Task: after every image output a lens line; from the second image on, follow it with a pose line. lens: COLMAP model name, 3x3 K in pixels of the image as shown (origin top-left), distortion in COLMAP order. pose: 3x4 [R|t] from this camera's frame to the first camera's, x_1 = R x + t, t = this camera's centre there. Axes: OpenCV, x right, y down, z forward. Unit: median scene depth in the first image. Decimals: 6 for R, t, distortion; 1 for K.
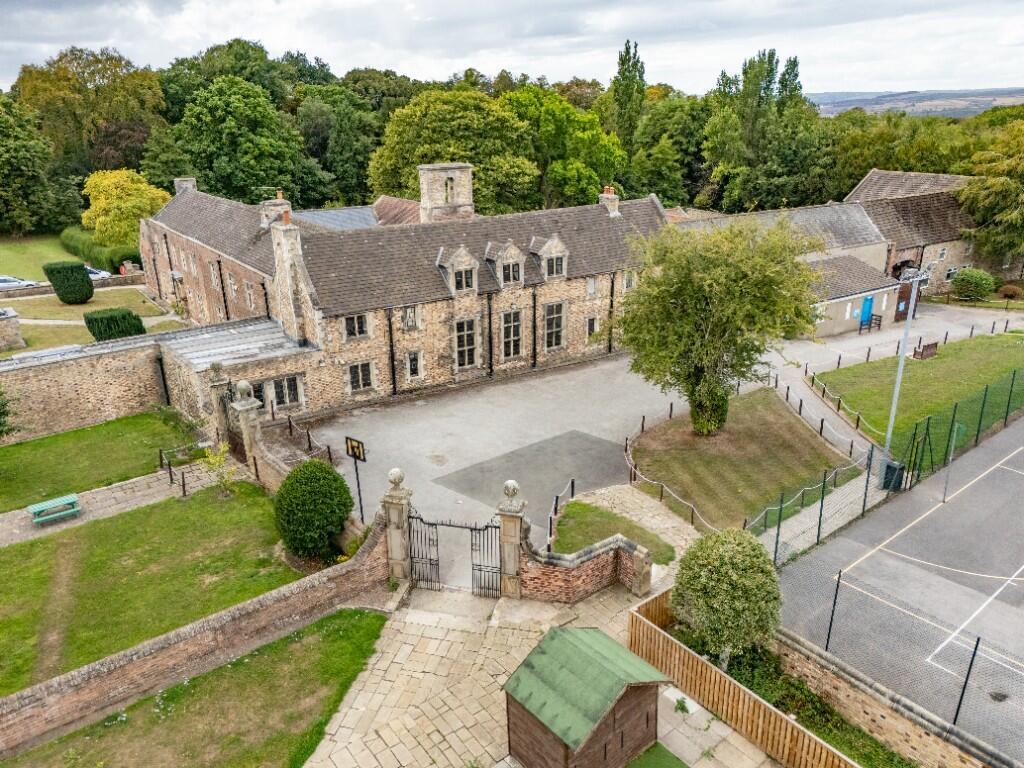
lens RADIAL K [[743.0, 0, 512.0], [0, 743.0, 384.0], [0, 0, 1]] dist [0.050267, -0.044507]
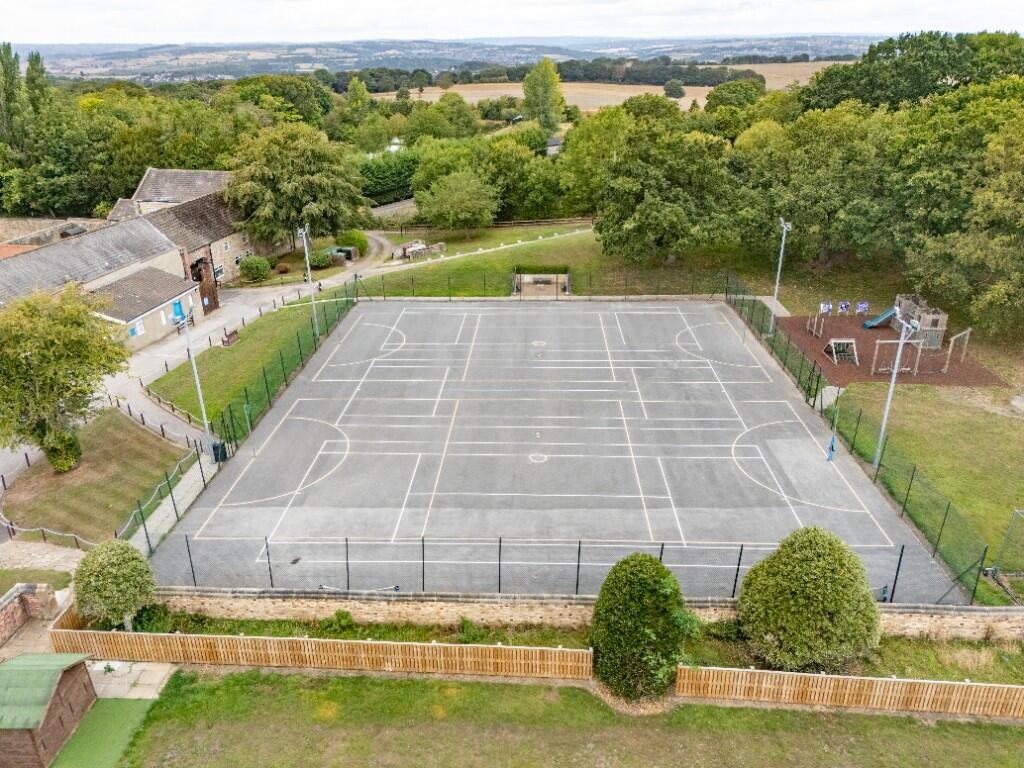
lens RADIAL K [[743.0, 0, 512.0], [0, 743.0, 384.0], [0, 0, 1]] dist [0.050267, -0.044507]
pose [[0.658851, -0.298507, 0.690514, -0.042229], [0.262802, 0.951401, 0.160536, -0.052056], [-0.704876, 0.075700, 0.705279, -0.255809]]
